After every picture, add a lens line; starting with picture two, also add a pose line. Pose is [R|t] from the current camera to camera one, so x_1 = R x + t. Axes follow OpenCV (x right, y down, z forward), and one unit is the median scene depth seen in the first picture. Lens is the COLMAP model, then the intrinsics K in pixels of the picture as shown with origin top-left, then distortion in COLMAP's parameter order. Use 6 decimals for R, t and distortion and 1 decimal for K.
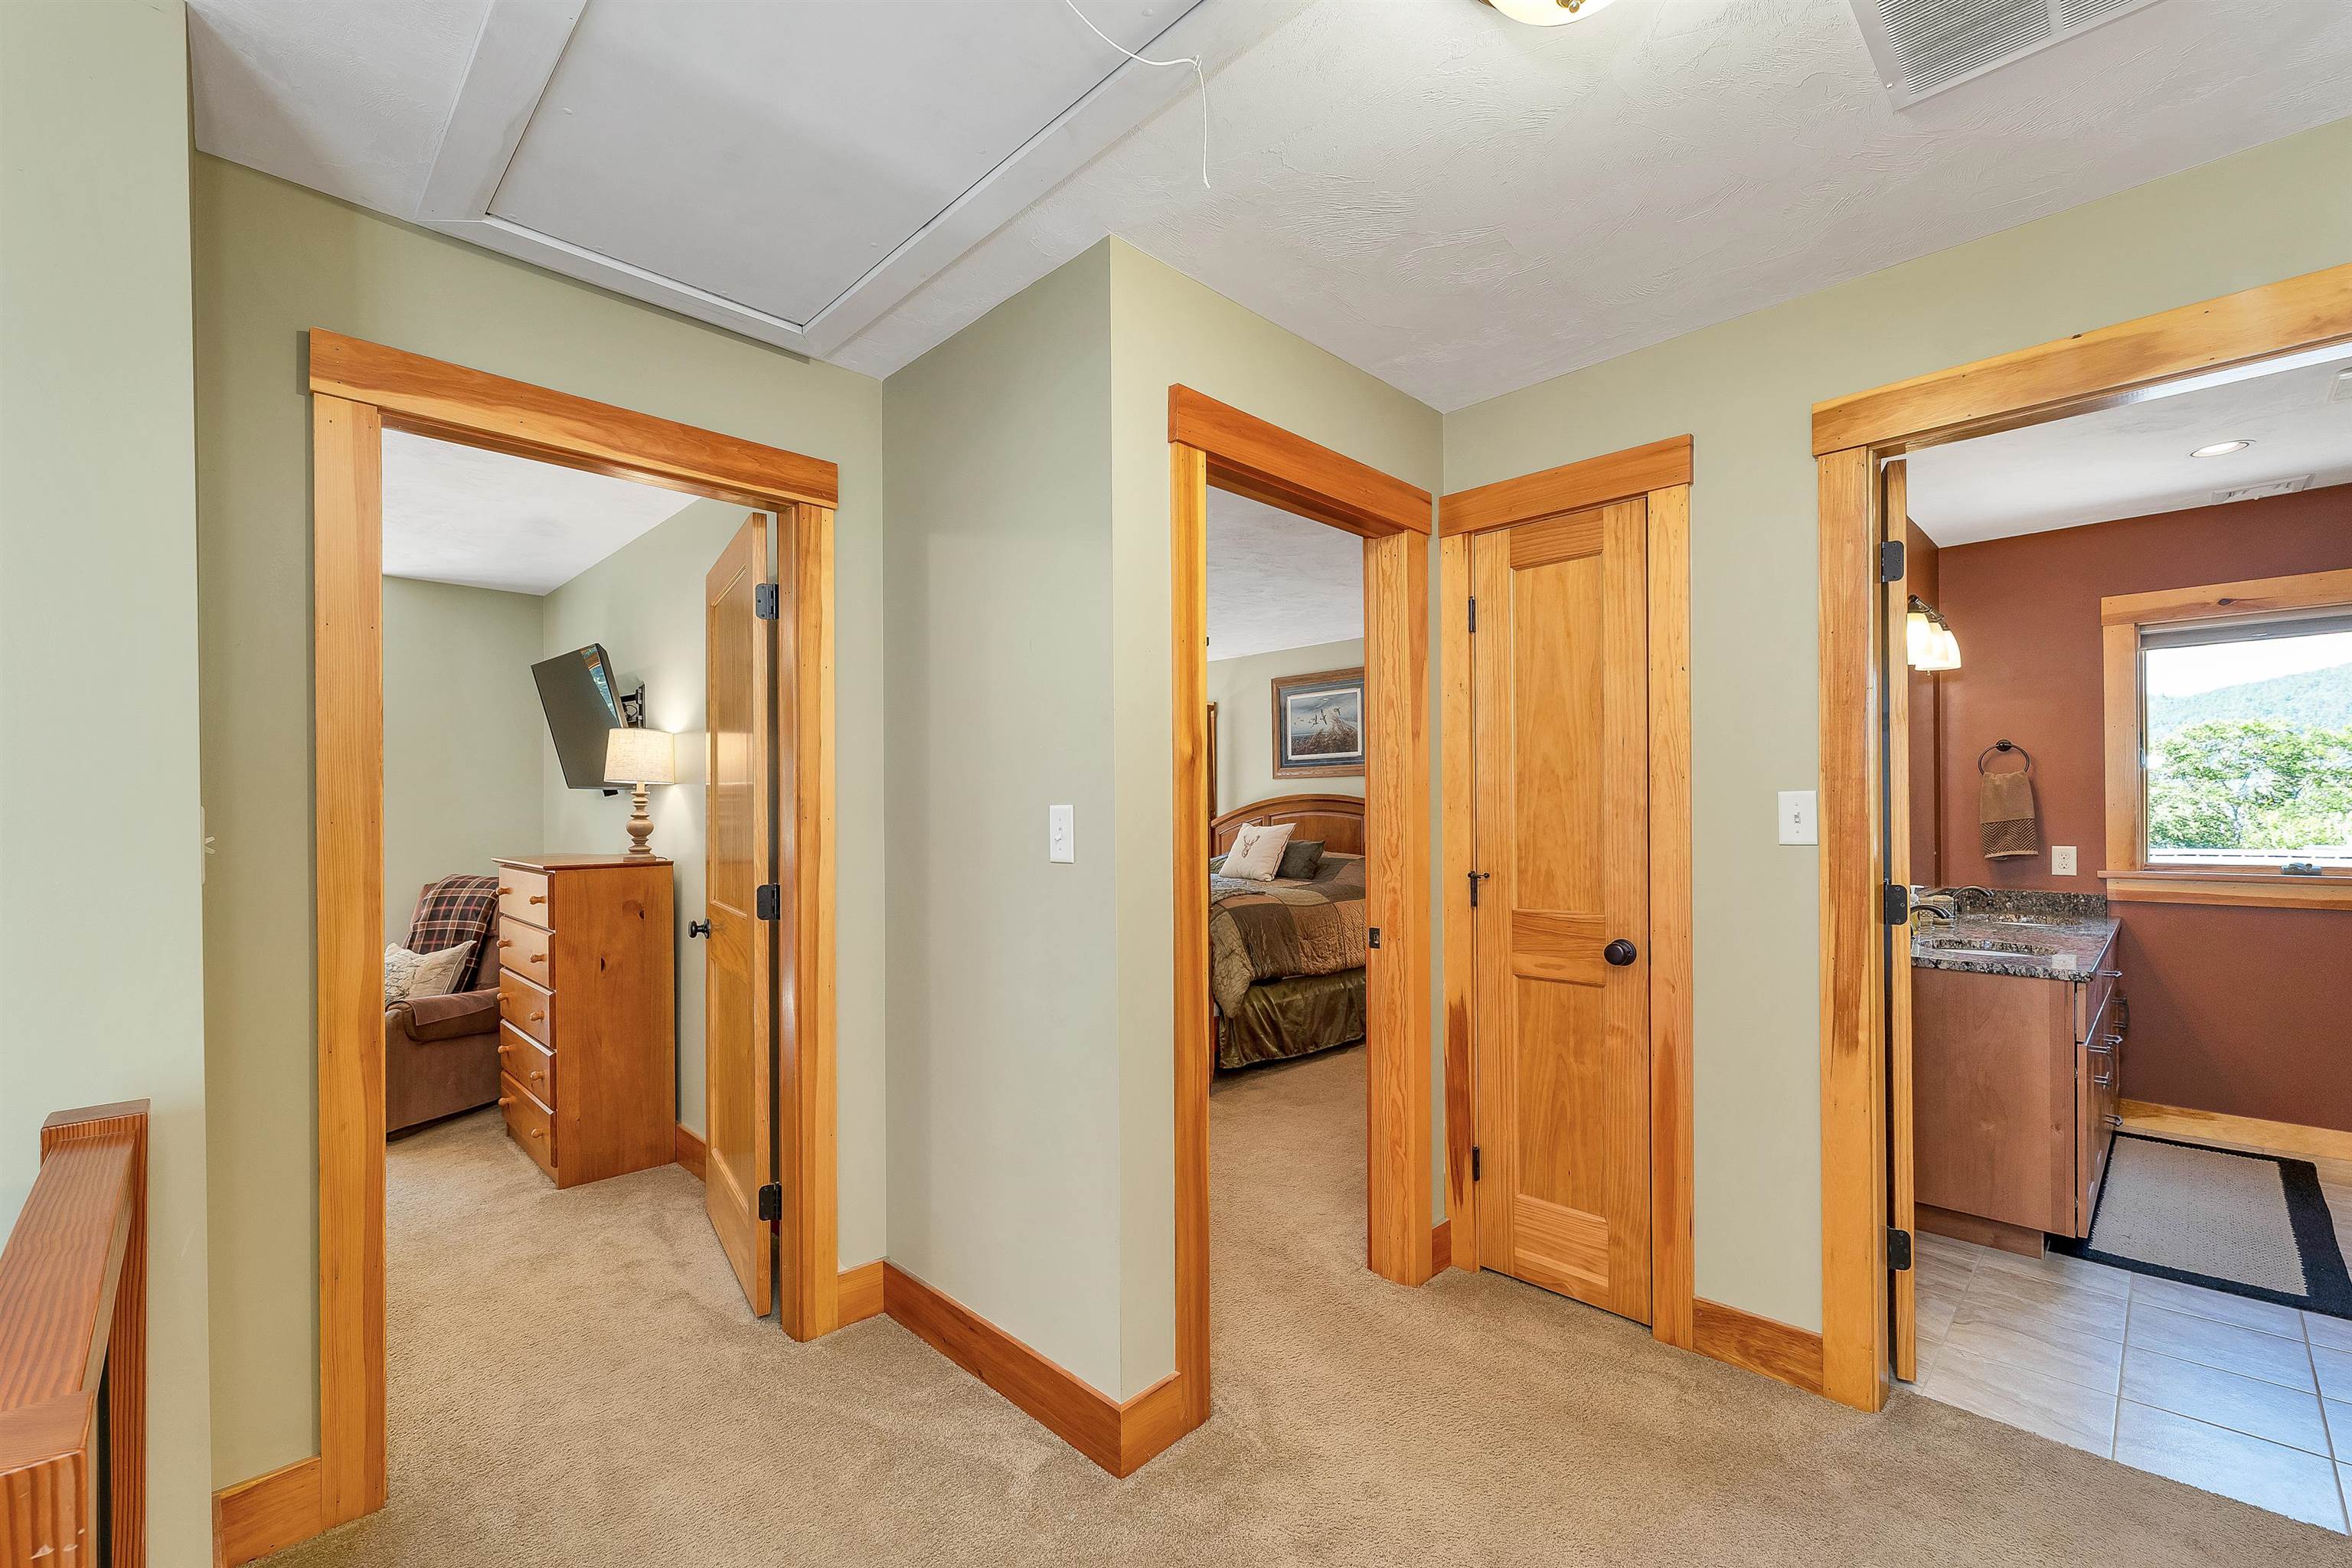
lens RADIAL K [[991.9, 0, 1169.8], [0, 991.9, 808.6], [0, 0, 1]] dist [0.001829, 0.000669]
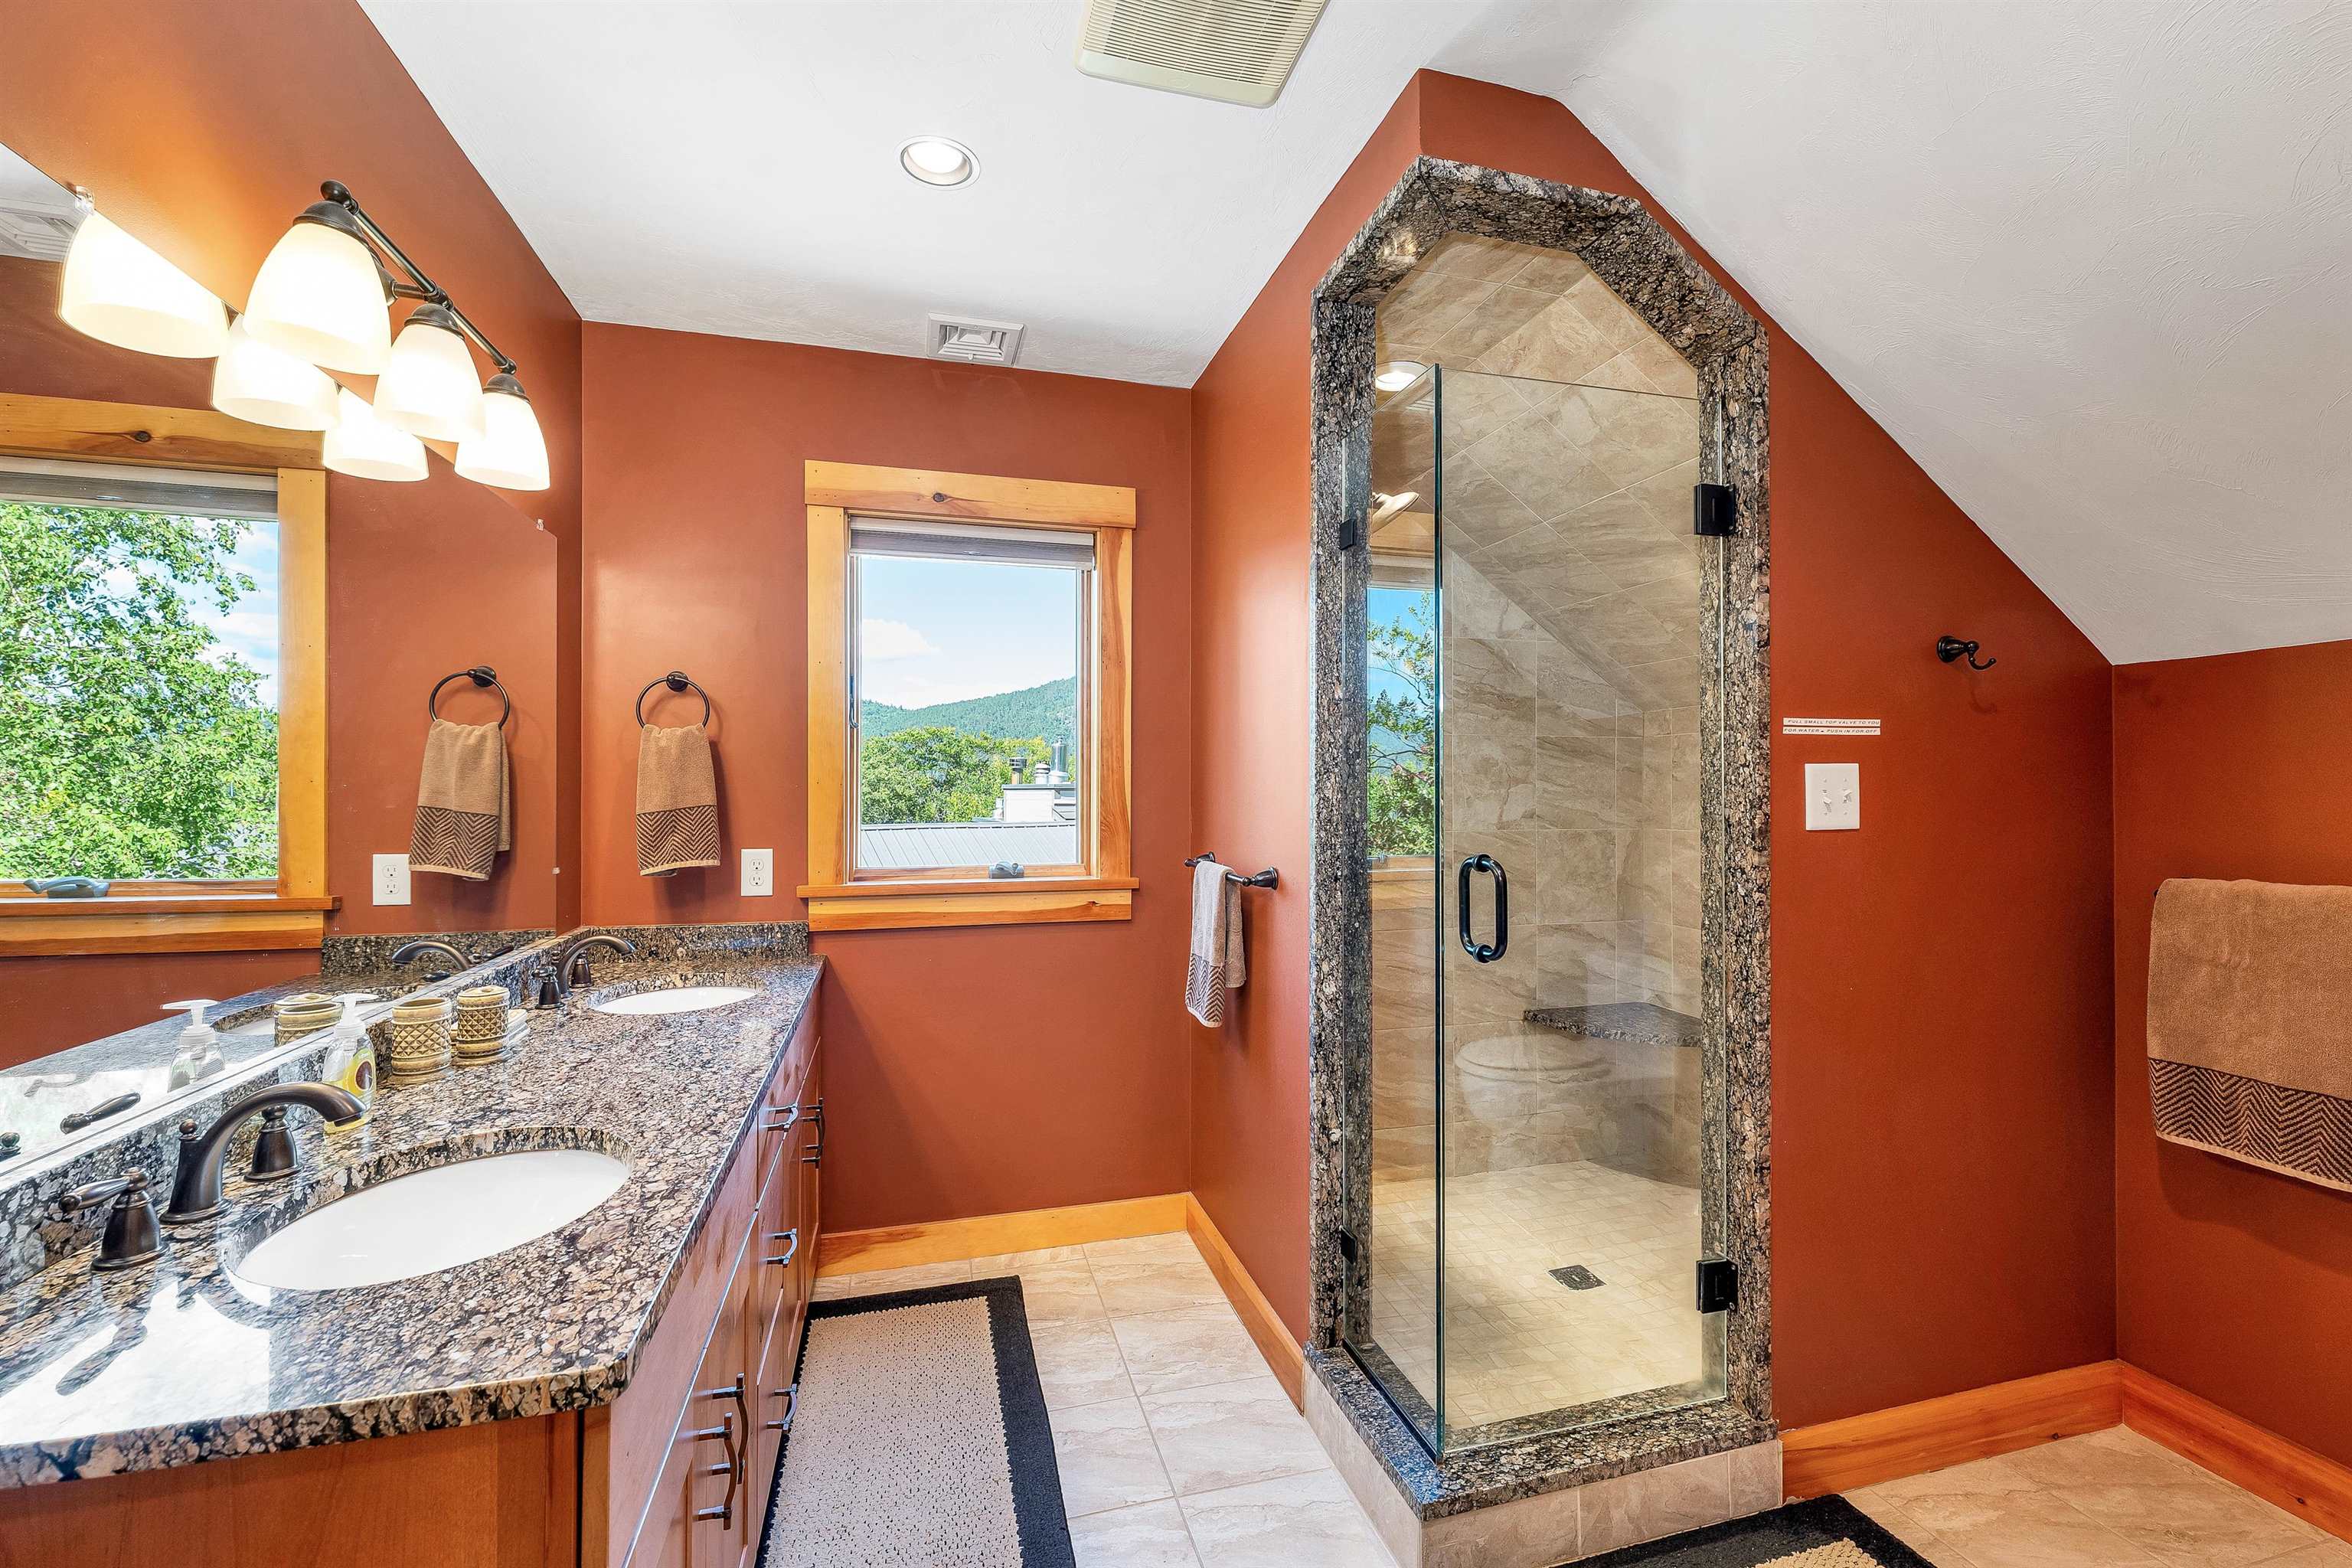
lens RADIAL K [[984.1, 0, 1171.5], [0, 984.1, 789.2], [0, 0, 1]] dist [0.001652, 0.000408]
pose [[0.493901, 0.003503, 0.869511, 0.503673], [-0.006052, 0.999982, -0.000590, -0.000962], [-0.869497, -0.004971, 0.493913, 0.480805]]
